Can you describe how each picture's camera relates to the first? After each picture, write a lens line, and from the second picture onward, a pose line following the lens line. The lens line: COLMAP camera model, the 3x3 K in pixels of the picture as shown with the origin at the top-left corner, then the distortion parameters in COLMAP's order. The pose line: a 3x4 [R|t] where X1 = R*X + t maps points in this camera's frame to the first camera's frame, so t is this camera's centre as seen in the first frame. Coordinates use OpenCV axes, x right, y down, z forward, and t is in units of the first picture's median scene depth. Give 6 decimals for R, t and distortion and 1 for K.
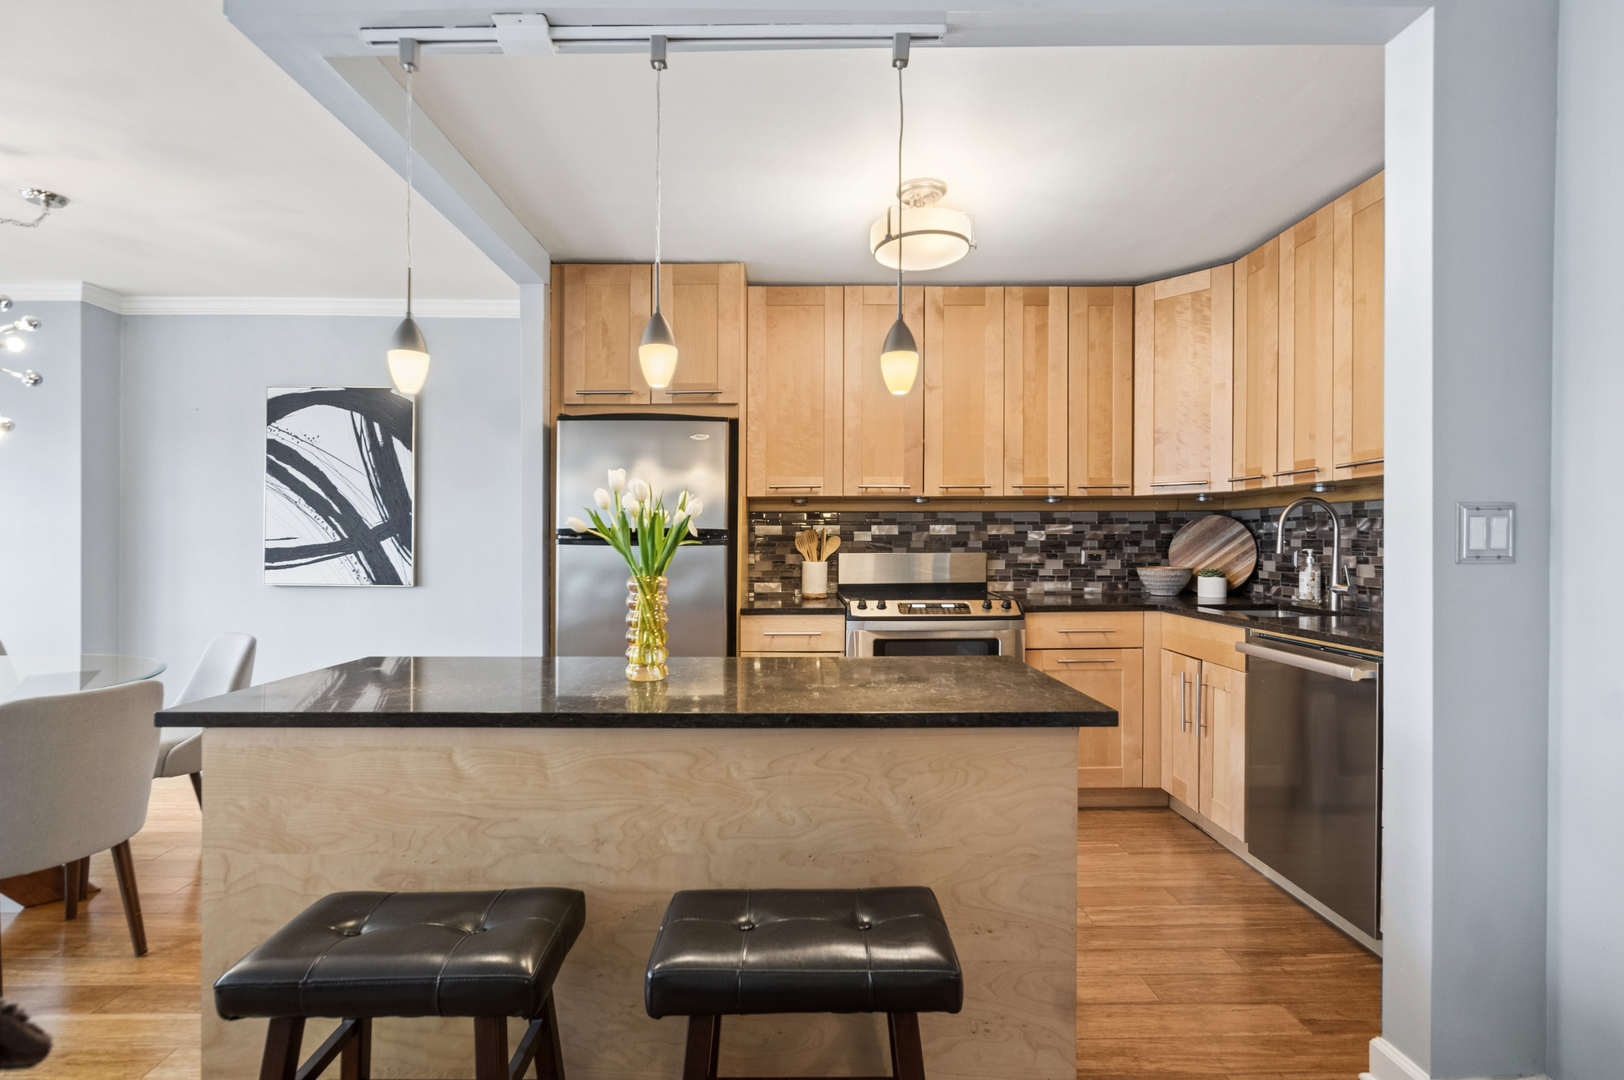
lens RADIAL K [[744.3, 0, 797.0], [0, 744.3, 538.2], [0, 0, 1]] dist [0.004833, -0.002817]
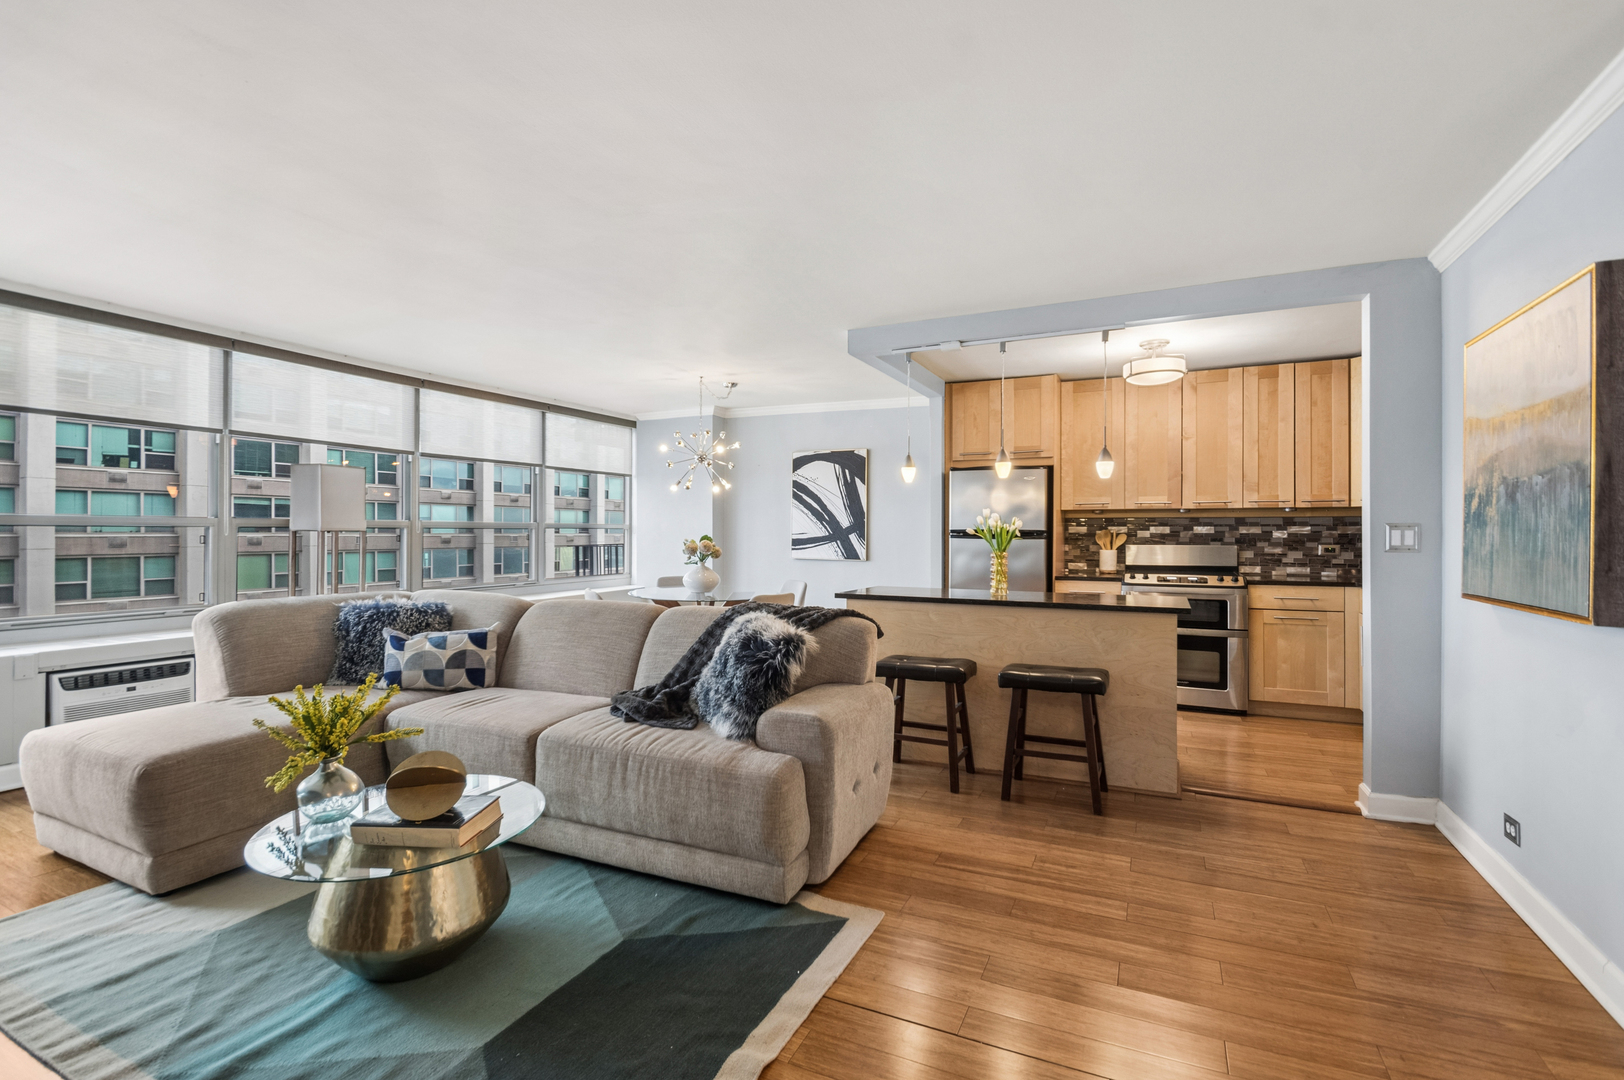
lens RADIAL K [[744.3, 0, 801.2], [0, 744.3, 521.4], [0, 0, 1]] dist [0.004833, -0.002817]
pose [[0.896911, -0.001910, -0.442208, 0.133681], [-0.002891, 0.999944, -0.010184, -0.010754], [0.442203, 0.010413, 0.896855, -0.666070]]
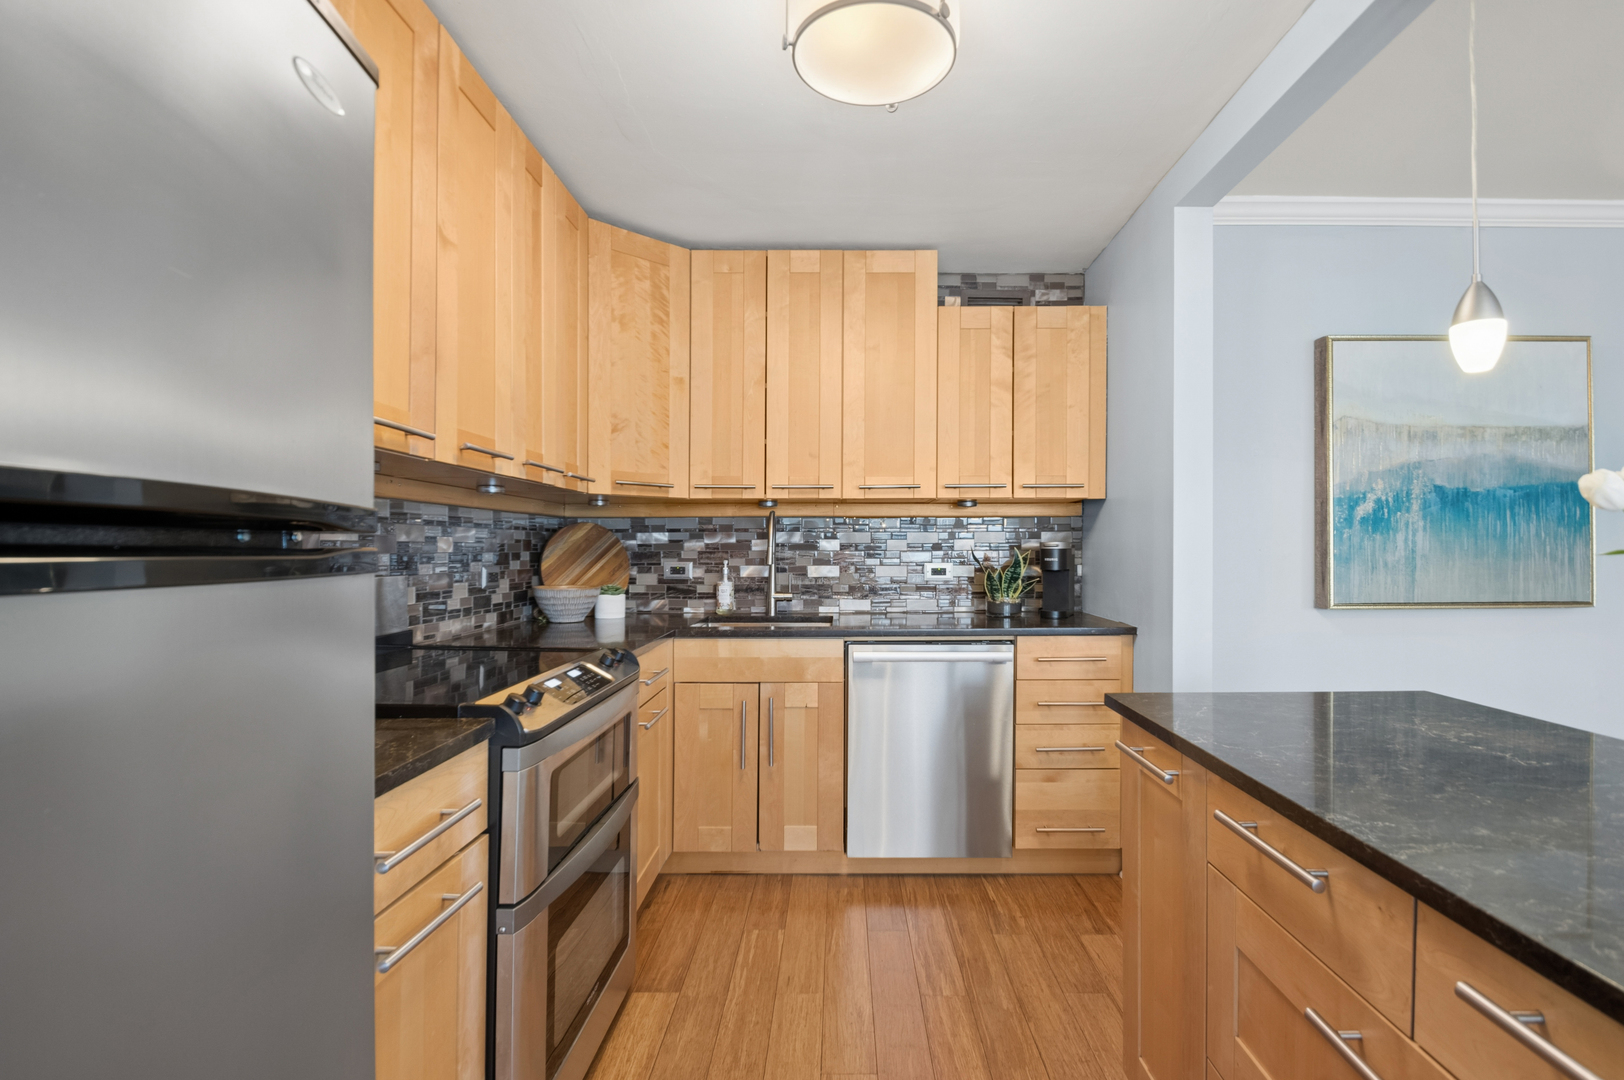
lens RADIAL K [[744.3, 0, 843.9], [0, 744.3, 543.3], [0, 0, 1]] dist [0.004833, -0.002817]
pose [[0.006058, 0.010696, 0.999924, -0.280295], [0.000951, 0.999942, -0.010702, 0.002152], [-0.999981, 0.001016, 0.006047, 0.678162]]
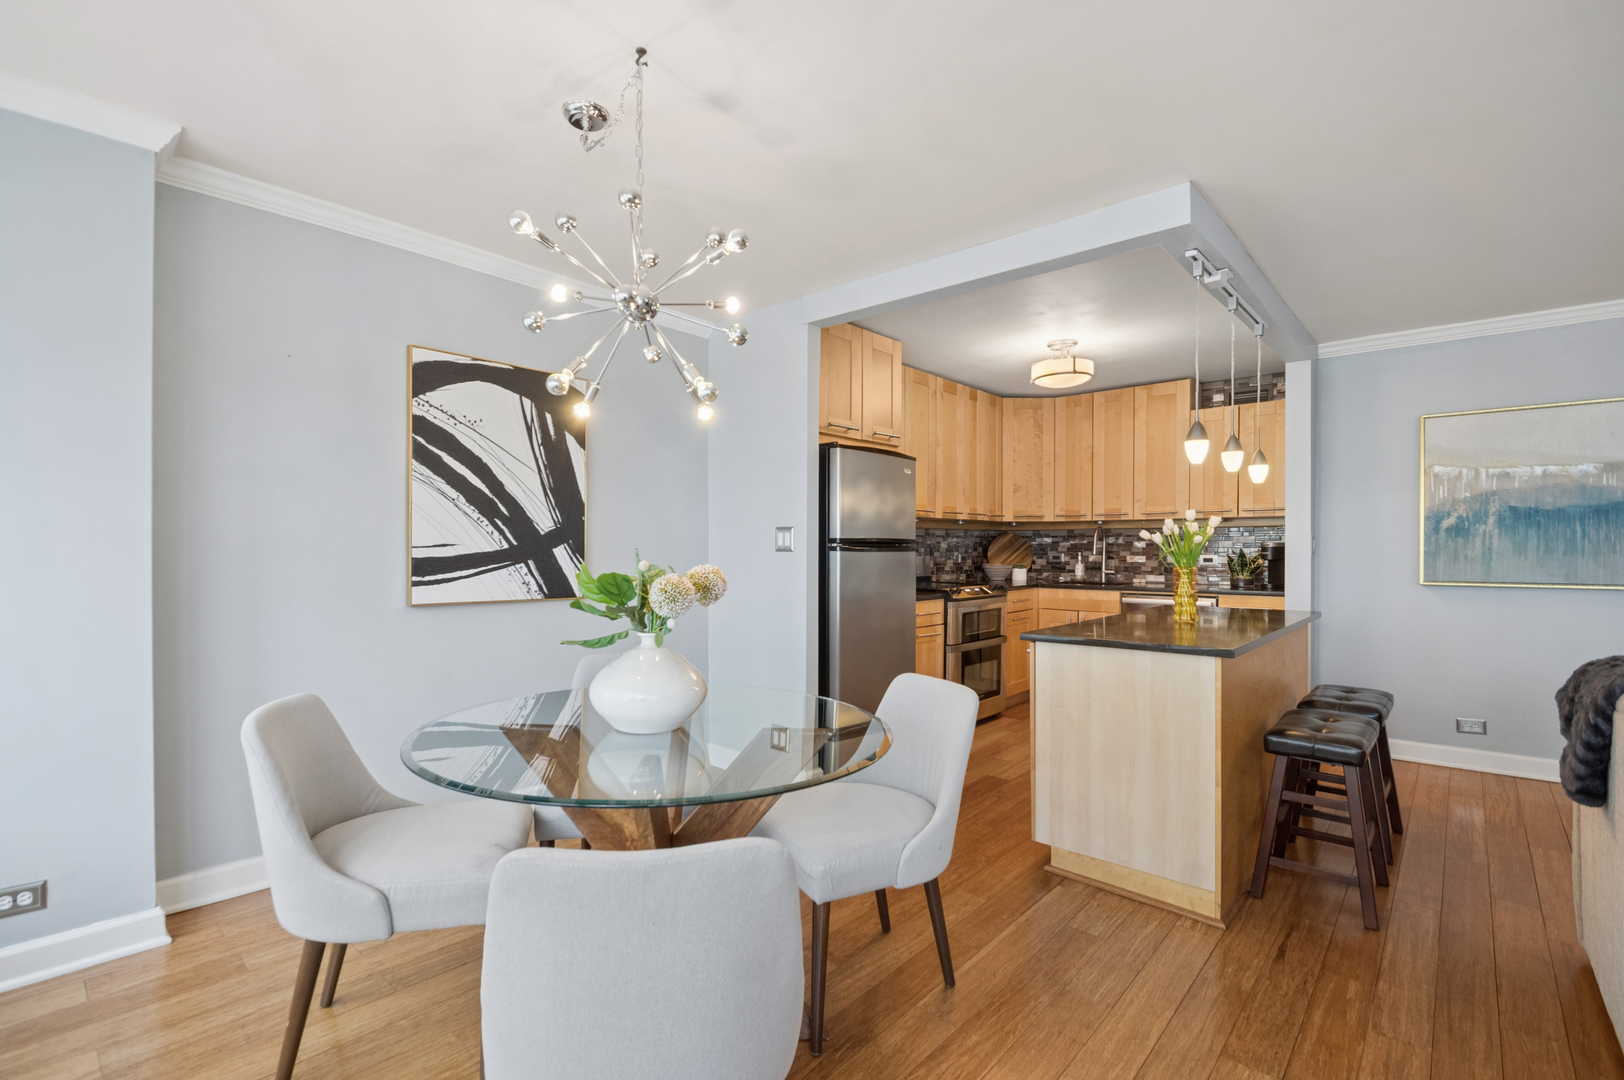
lens RADIAL K [[744.3, 0, 803.1], [0, 744.3, 551.7], [0, 0, 1]] dist [0.004833, -0.002817]
pose [[0.669220, -0.003705, 0.743055, -1.014890], [-0.001973, 0.999975, 0.006763, 0.001110], [-0.743062, -0.005992, 0.669196, 0.191905]]
